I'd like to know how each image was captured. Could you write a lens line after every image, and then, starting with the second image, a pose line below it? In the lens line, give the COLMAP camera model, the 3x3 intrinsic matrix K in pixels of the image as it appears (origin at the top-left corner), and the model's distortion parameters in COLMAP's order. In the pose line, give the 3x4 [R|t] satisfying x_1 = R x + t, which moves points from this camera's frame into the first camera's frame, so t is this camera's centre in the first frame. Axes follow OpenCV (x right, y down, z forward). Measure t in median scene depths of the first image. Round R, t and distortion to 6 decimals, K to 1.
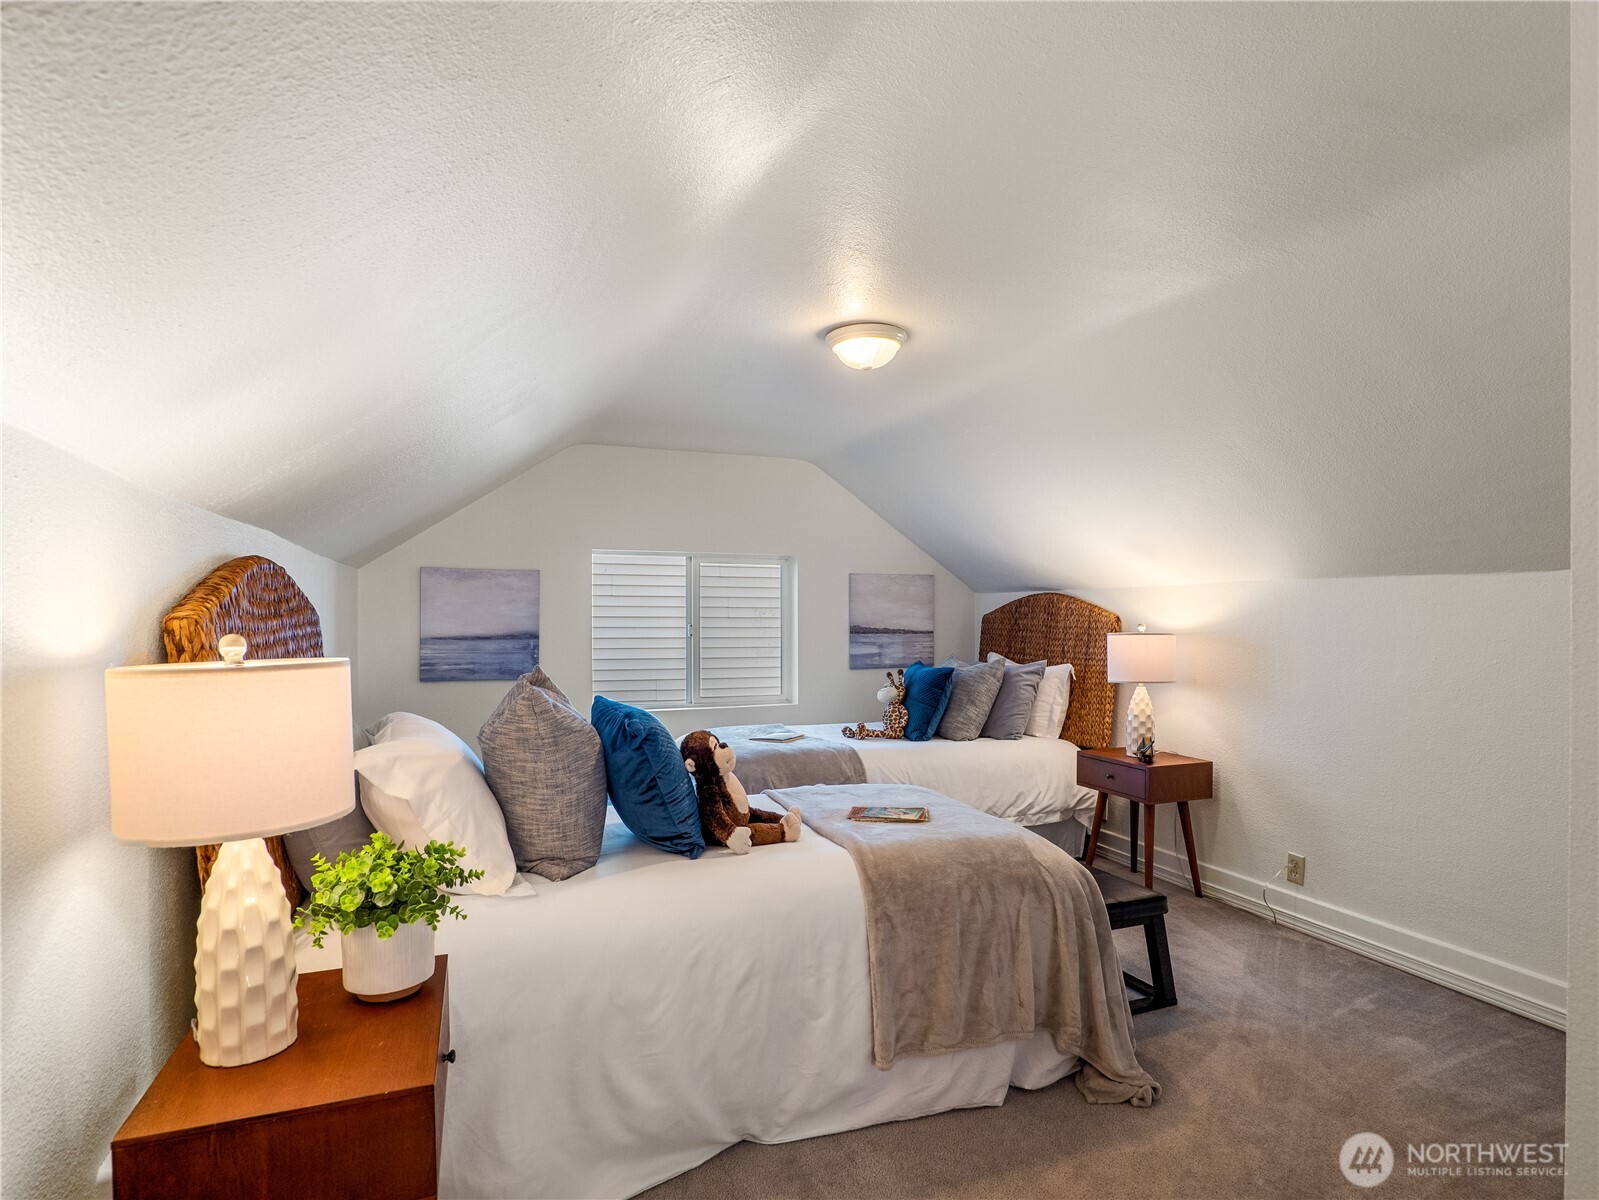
lens RADIAL K [[846.3, 0, 799.5], [0, 846.3, 600.0], [0, 0, 1]] dist [-0.034832, -0.000095]
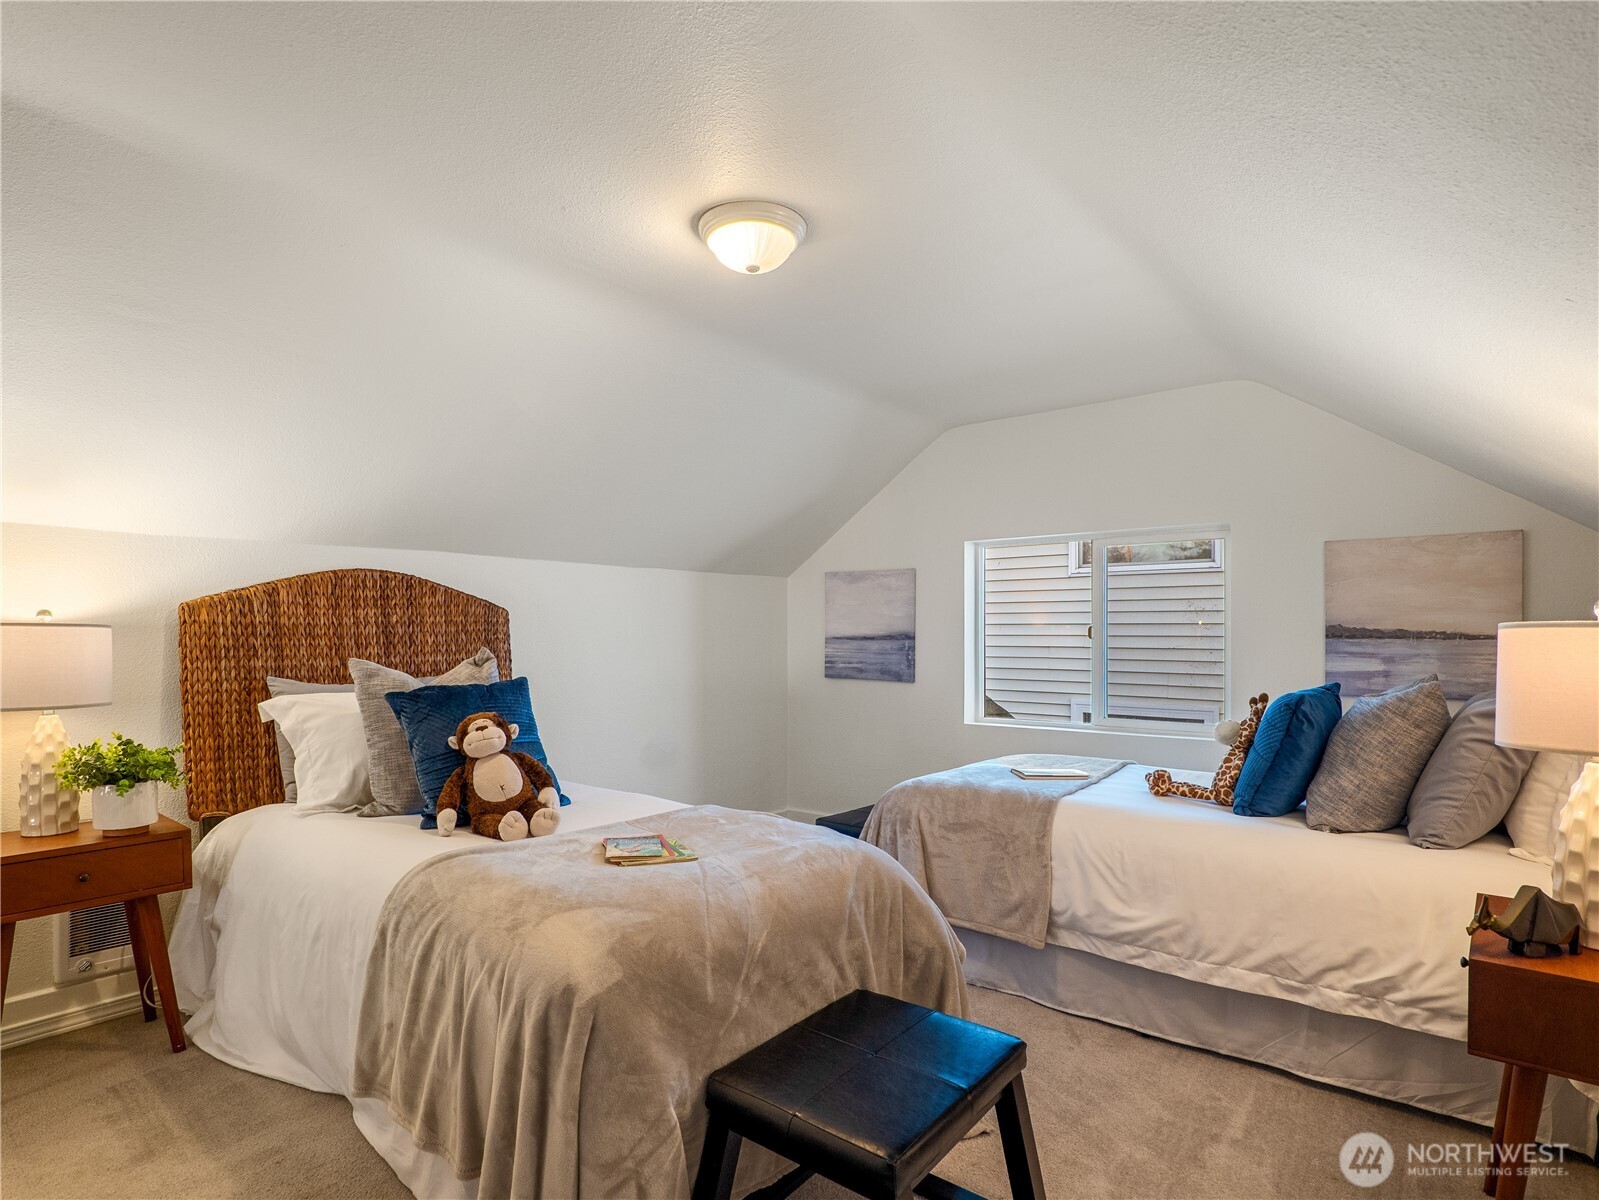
lens RADIAL K [[860.8, 0, 799.5], [0, 860.8, 600.0], [0, 0, 1]] dist [-0.002343, -0.000491]
pose [[0.495192, -0.033290, -0.868146, 0.489289], [0.016235, 0.999446, -0.029064, 0.027791], [0.868632, 0.000298, 0.495458, 0.408514]]
